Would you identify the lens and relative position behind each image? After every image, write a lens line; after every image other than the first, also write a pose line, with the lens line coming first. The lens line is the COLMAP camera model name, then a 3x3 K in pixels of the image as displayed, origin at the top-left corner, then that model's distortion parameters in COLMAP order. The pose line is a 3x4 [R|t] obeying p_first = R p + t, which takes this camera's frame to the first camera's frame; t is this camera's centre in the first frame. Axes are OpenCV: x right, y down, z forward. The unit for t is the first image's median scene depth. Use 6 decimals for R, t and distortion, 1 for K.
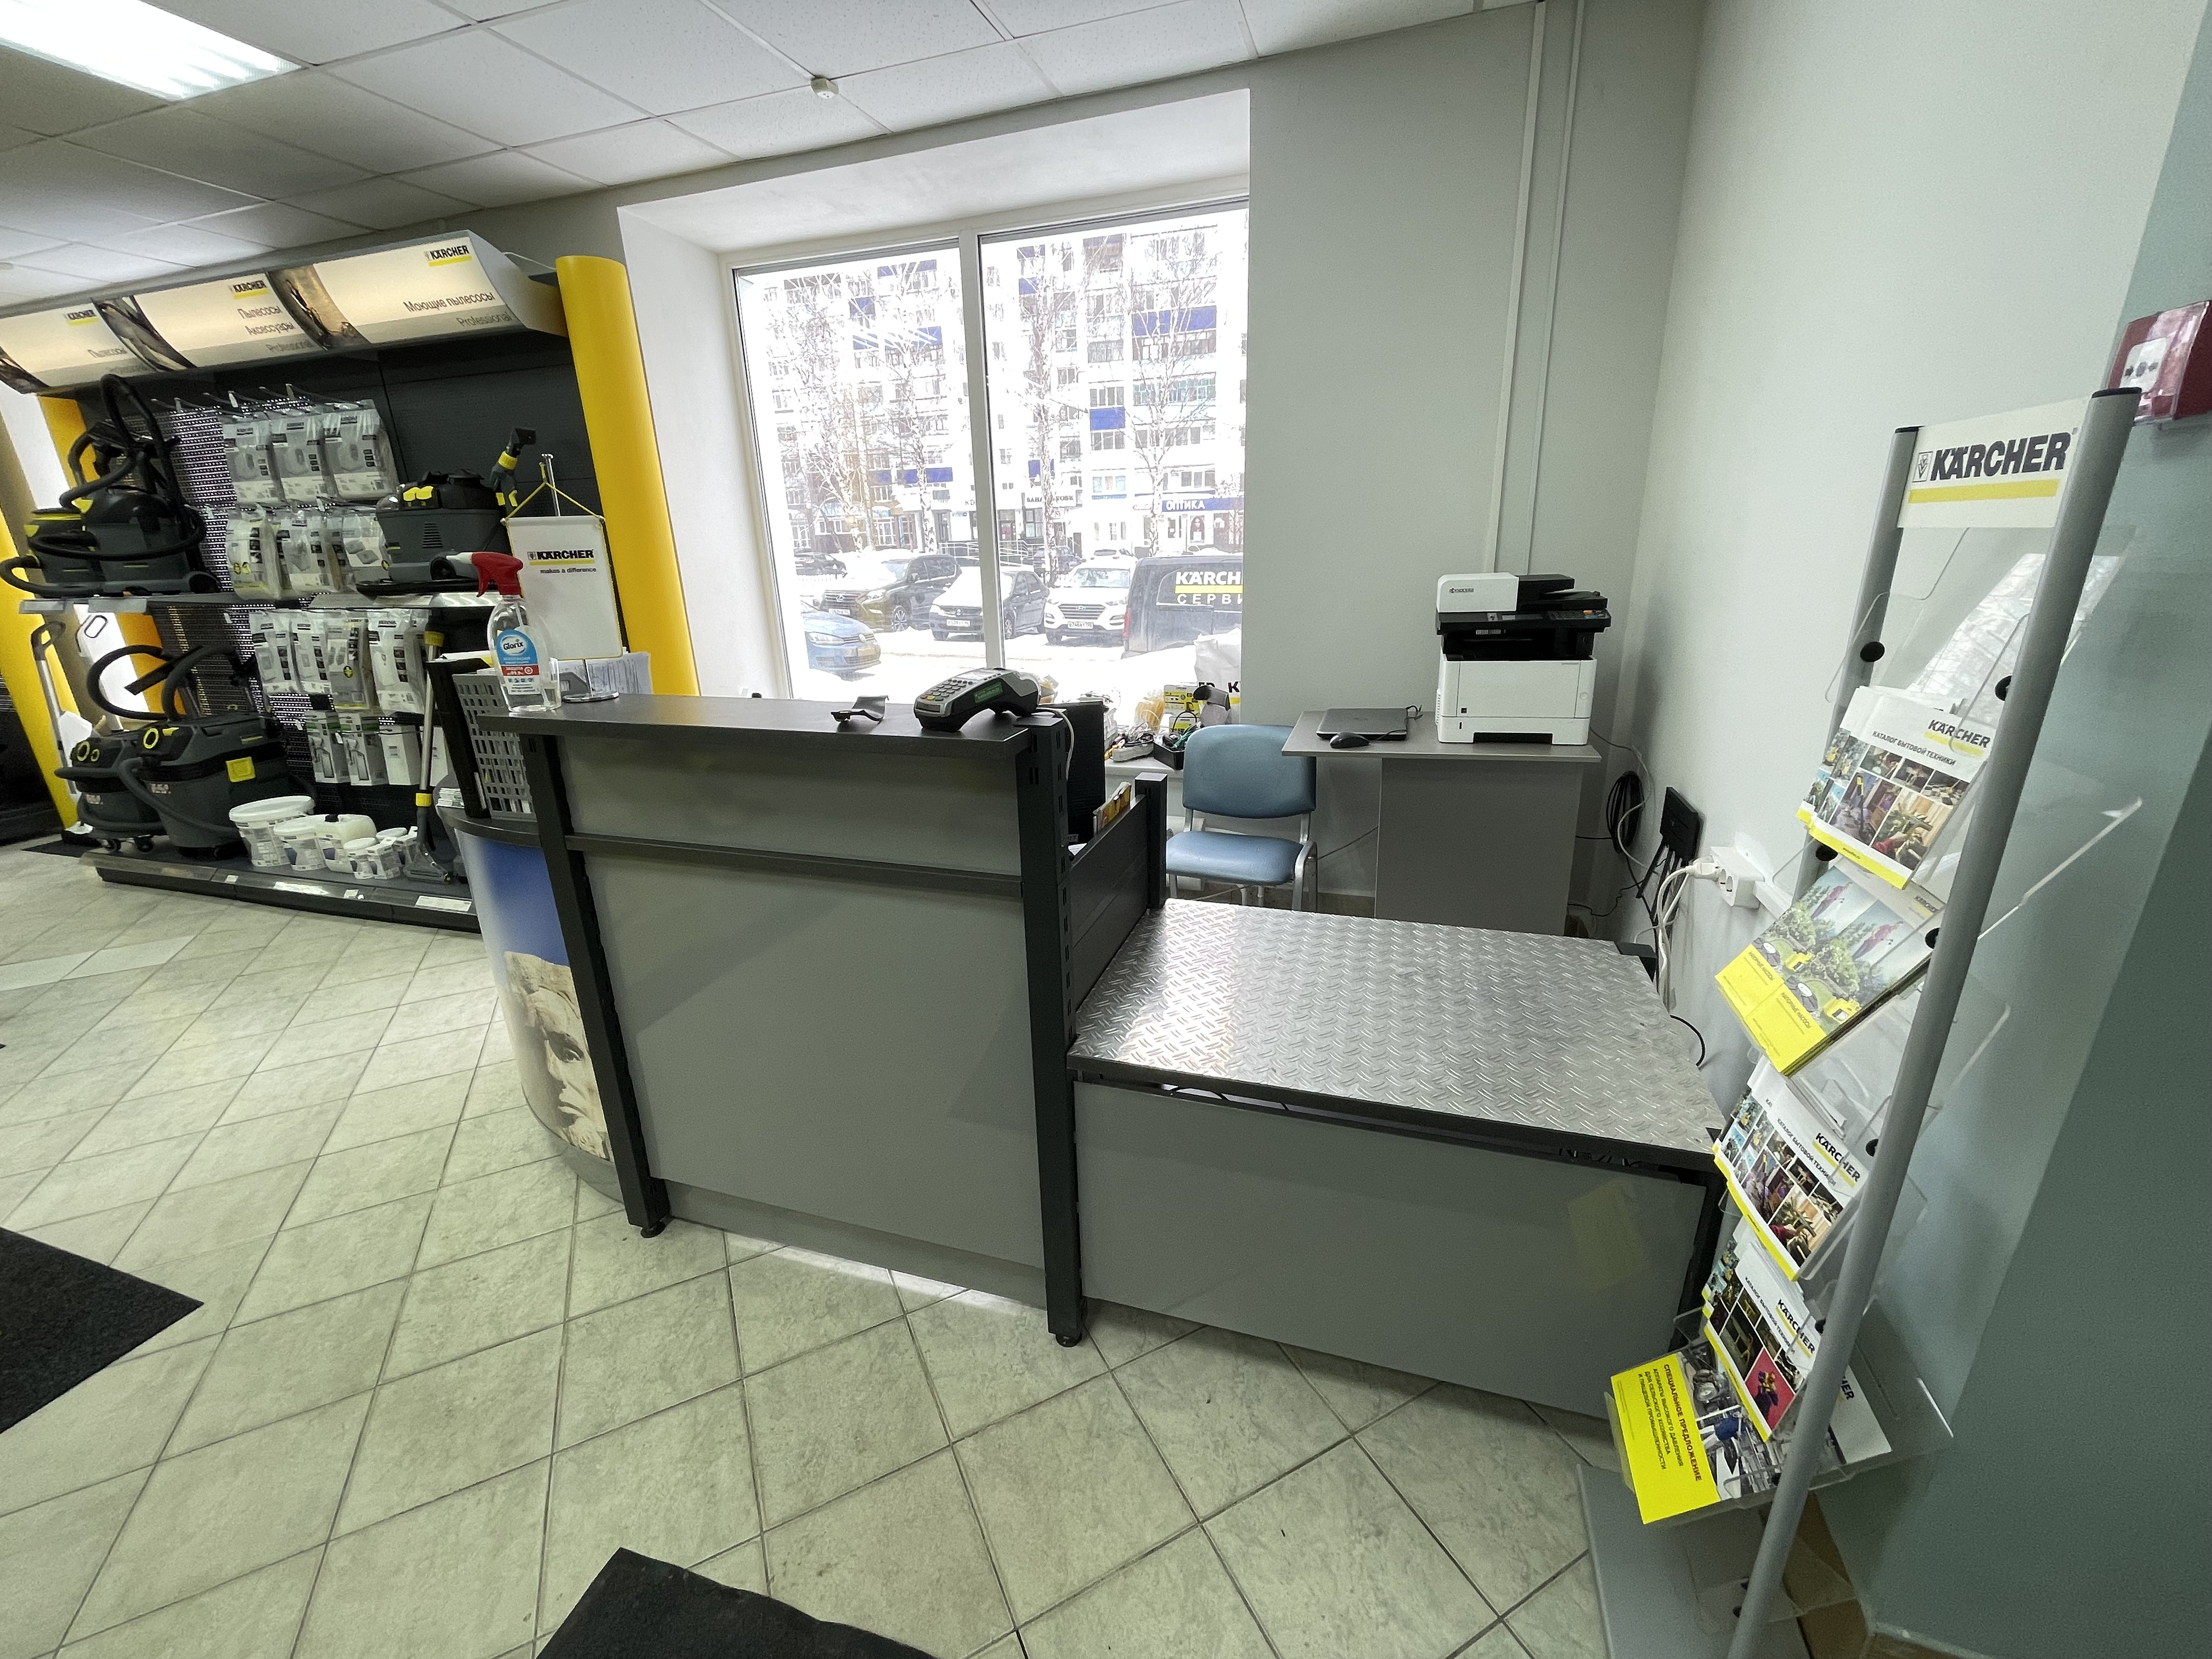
lens RADIAL K [[892.4, 0, 1108.9], [0, 892.4, 831.0], [0, 0, 1]] dist [-0.000546, -0.001220]
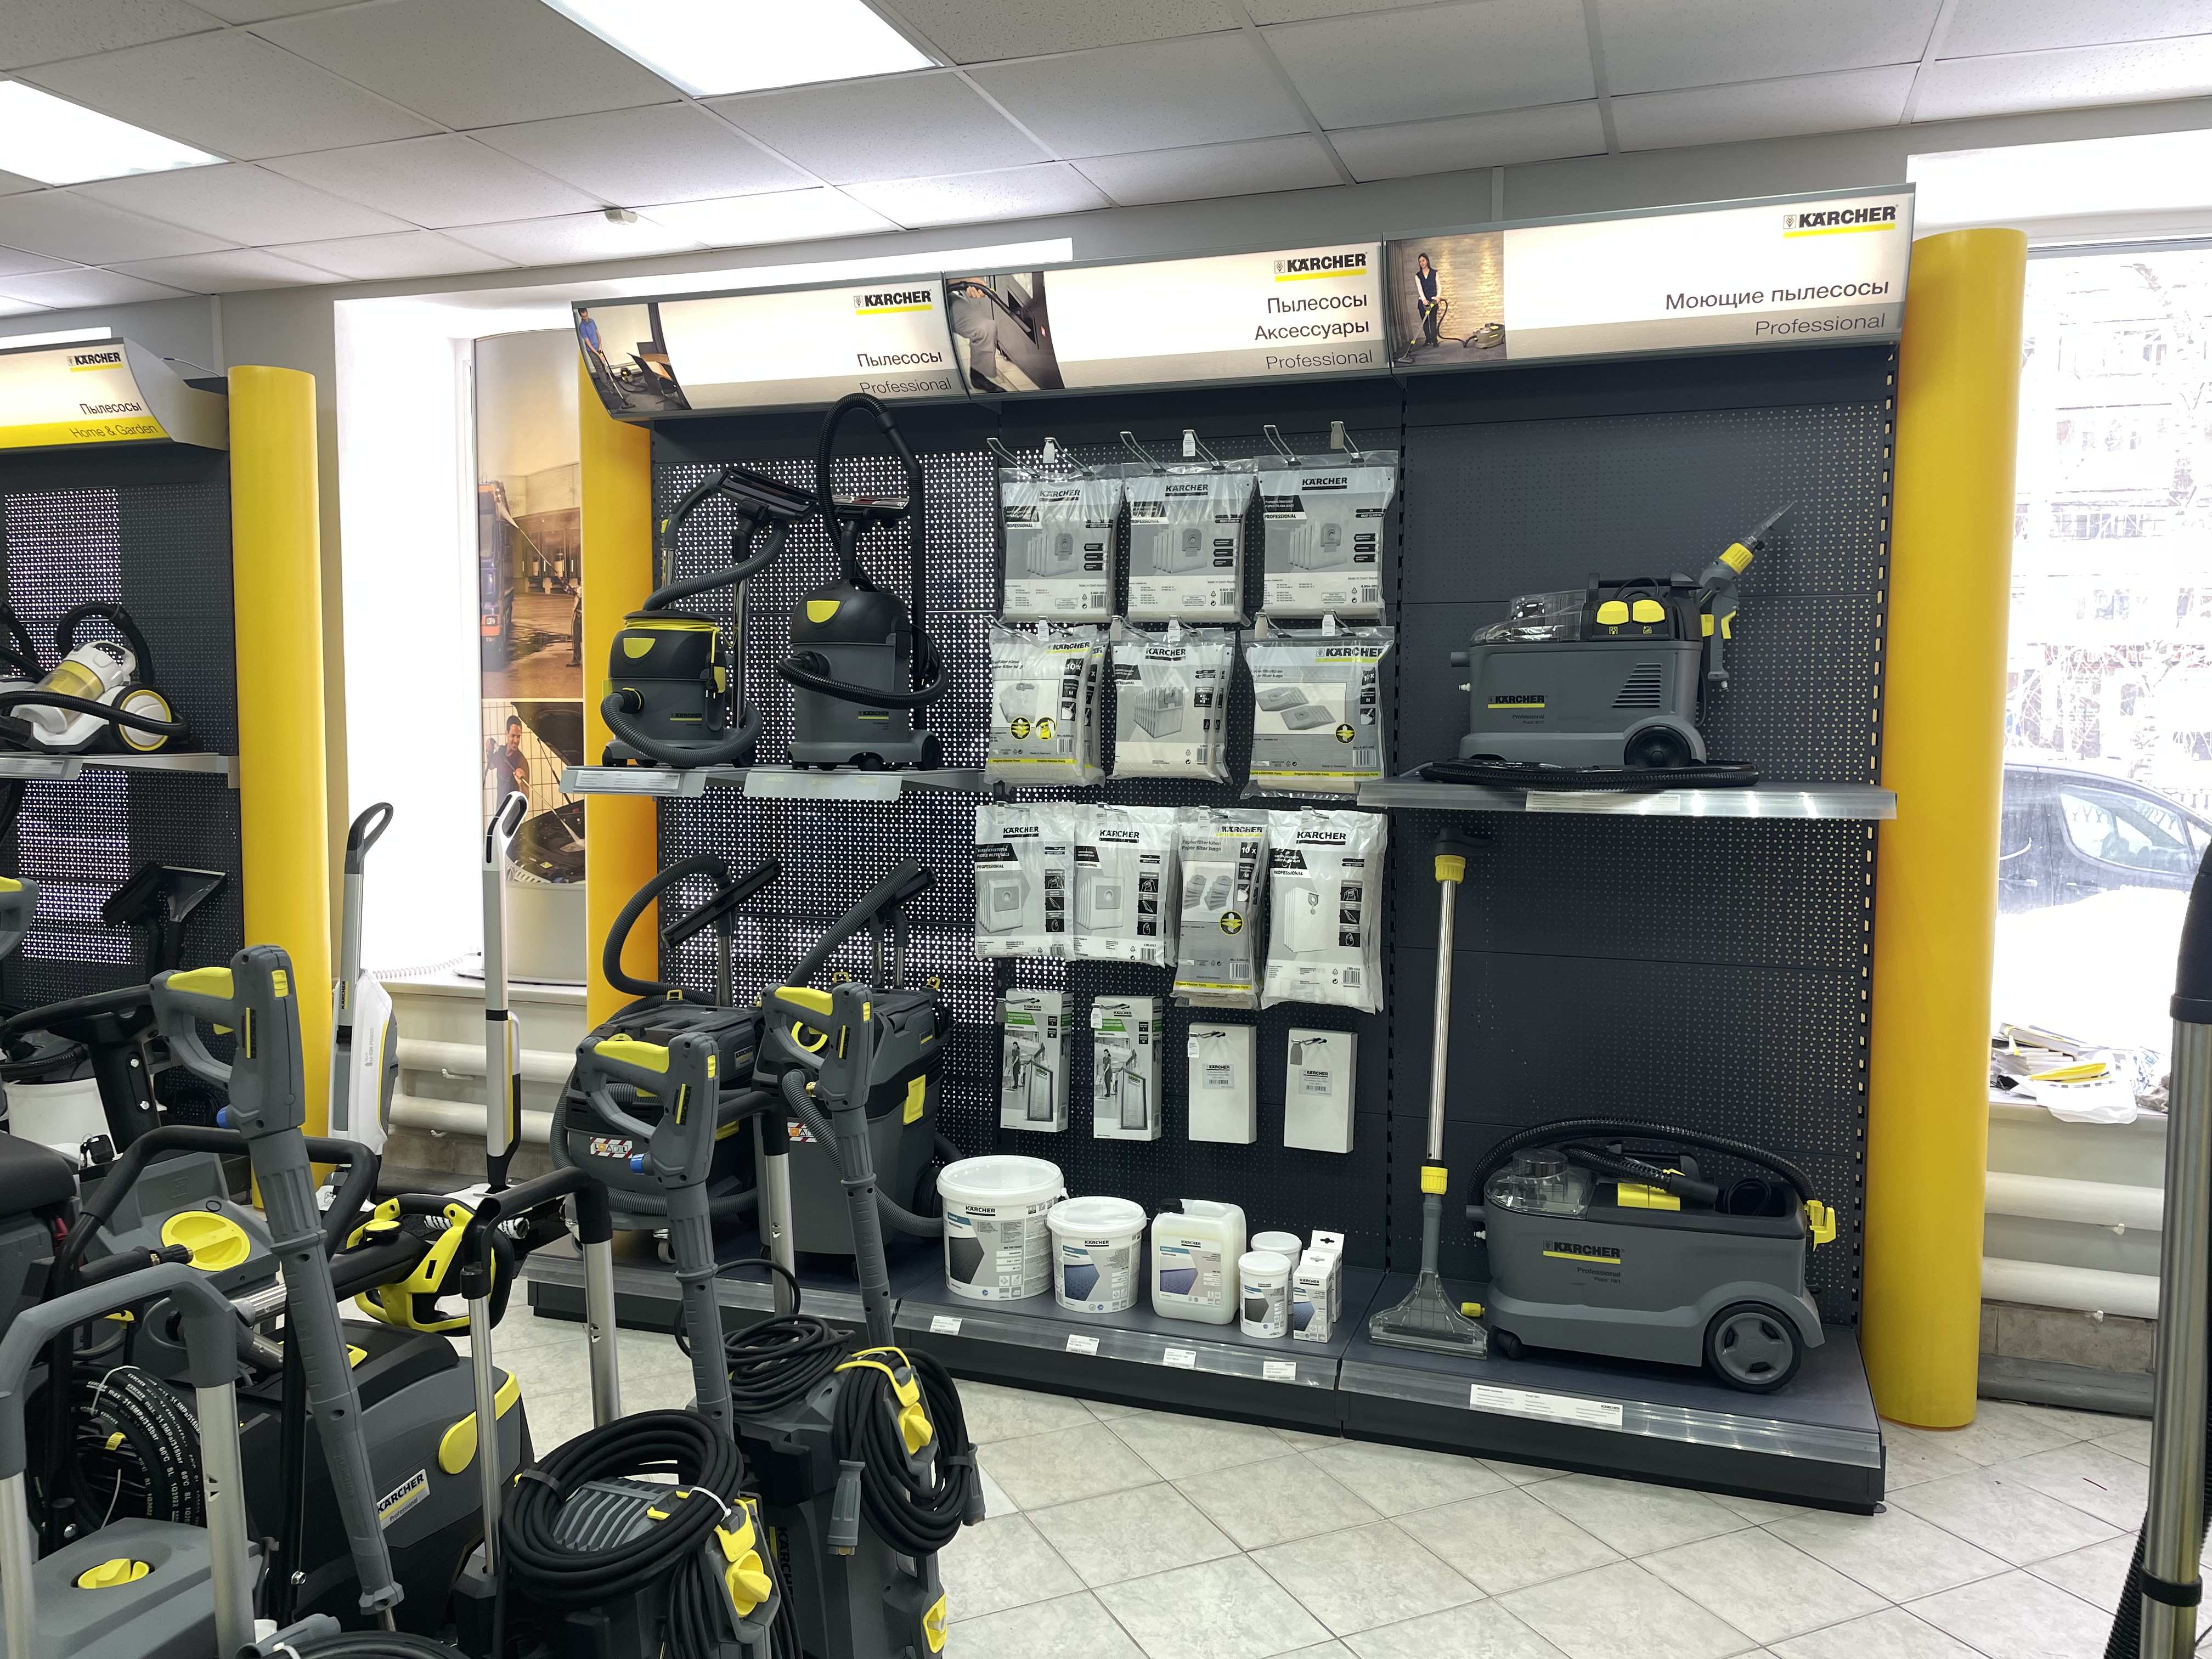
lens RADIAL K [[1667.7, 0, 1107.8], [0, 1667.7, 827.8], [0, 0, 1]] dist [0.062973, -0.054653]
pose [[0.998892, 0.036624, -0.029539, -0.907135], [-0.042643, 0.969995, -0.239354, 0.006034], [0.019886, 0.240349, 0.970483, 0.027761]]
